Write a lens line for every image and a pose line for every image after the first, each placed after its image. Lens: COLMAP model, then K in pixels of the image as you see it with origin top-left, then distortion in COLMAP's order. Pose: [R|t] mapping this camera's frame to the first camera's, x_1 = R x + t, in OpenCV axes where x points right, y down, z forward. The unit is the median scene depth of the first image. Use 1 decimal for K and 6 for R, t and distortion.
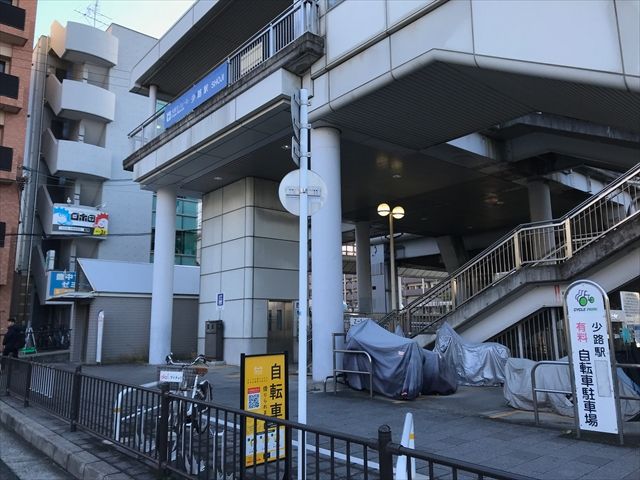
lens RADIAL K [[516.1, 0, 317.7], [0, 516.1, 235.2], [0, 0, 1]] dist [0.011202, -0.006471]
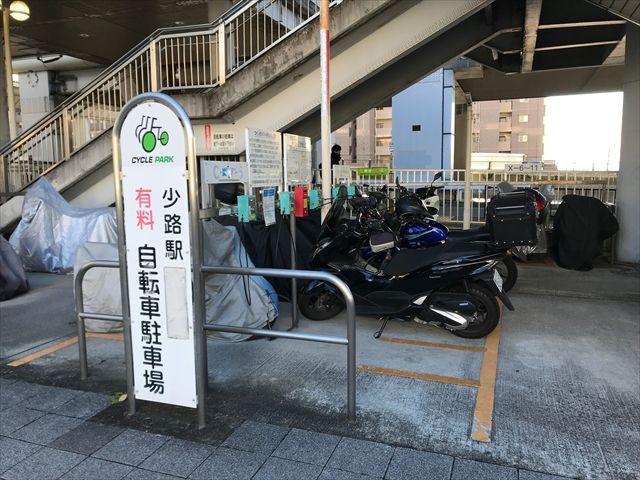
lens RADIAL K [[516.1, 0, 317.7], [0, 516.1, 235.2], [0, 0, 1]] dist [0.011202, -0.006471]
pose [[0.865191, -0.059648, 0.497882, 0.252913], [-0.085393, 0.960871, 0.263507, 0.046030], [-0.494118, -0.270499, 0.826243, 0.327334]]
